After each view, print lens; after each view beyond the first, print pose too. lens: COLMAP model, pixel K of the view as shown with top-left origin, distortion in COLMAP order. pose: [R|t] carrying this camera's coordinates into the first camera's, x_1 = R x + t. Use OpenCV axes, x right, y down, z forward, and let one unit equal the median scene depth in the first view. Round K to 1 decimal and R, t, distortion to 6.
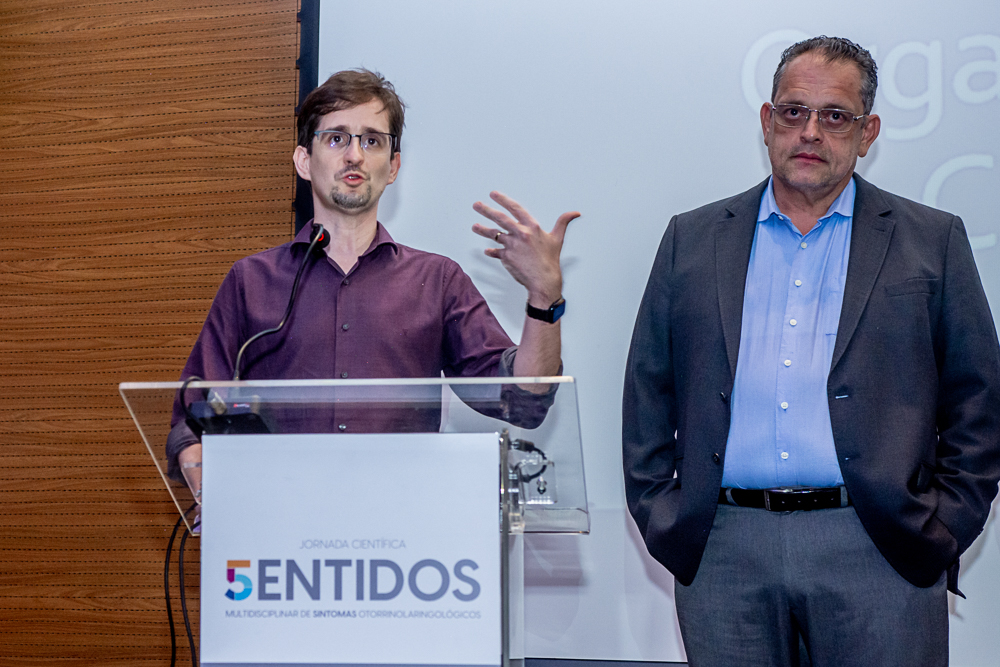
lens RADIAL K [[1927.3, 0, 326.8], [0, 1927.3, 363.4], [0, 0, 1]] dist [0.140303, 0.207800]
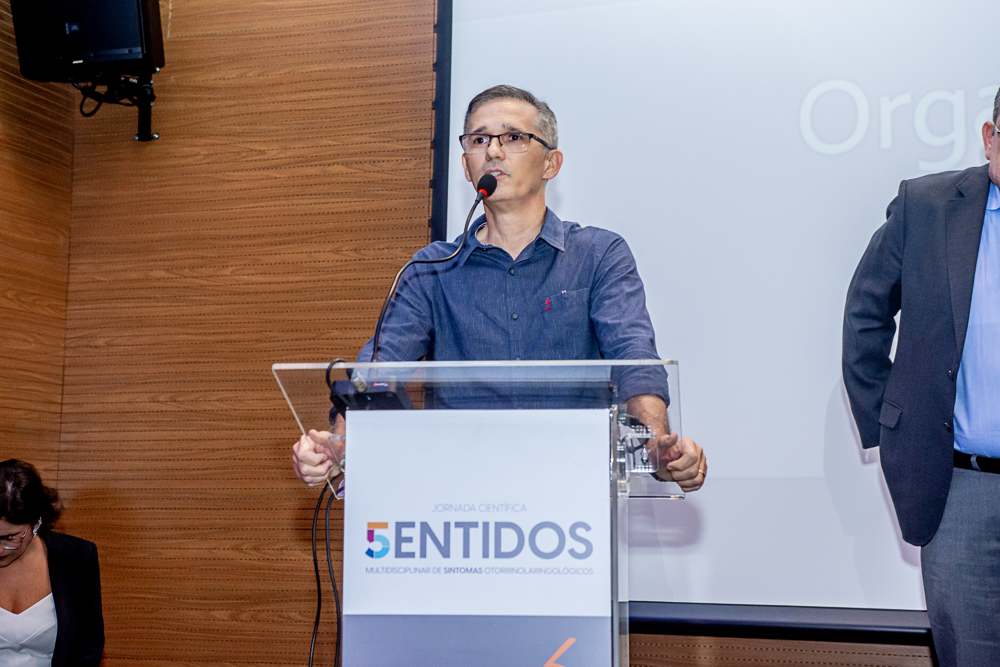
lens RADIAL K [[1510.0, 0, 494.1], [0, 1510.0, 316.9], [0, 0, 1]] dist [0.127725, 0.117768]
pose [[0.999629, 0.004809, 0.026803, -0.002063], [-0.004061, 0.999603, -0.027867, 0.006520], [-0.026926, 0.027748, 0.999252, 0.109140]]
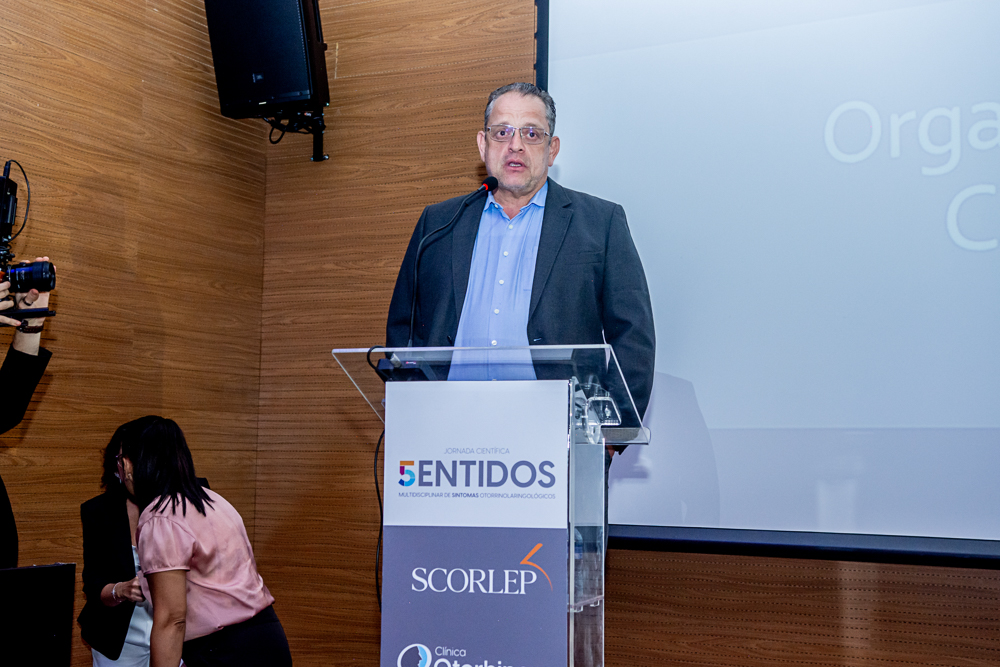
lens RADIAL K [[1364.4, 0, 501.6], [0, 1364.4, 316.7], [0, 0, 1]] dist [0.108727, -0.017417]
pose [[0.992741, -0.006934, -0.120071, 0.158992], [0.006701, 0.999975, -0.002342, -0.012337], [0.120084, 0.001520, 0.992763, -0.097376]]
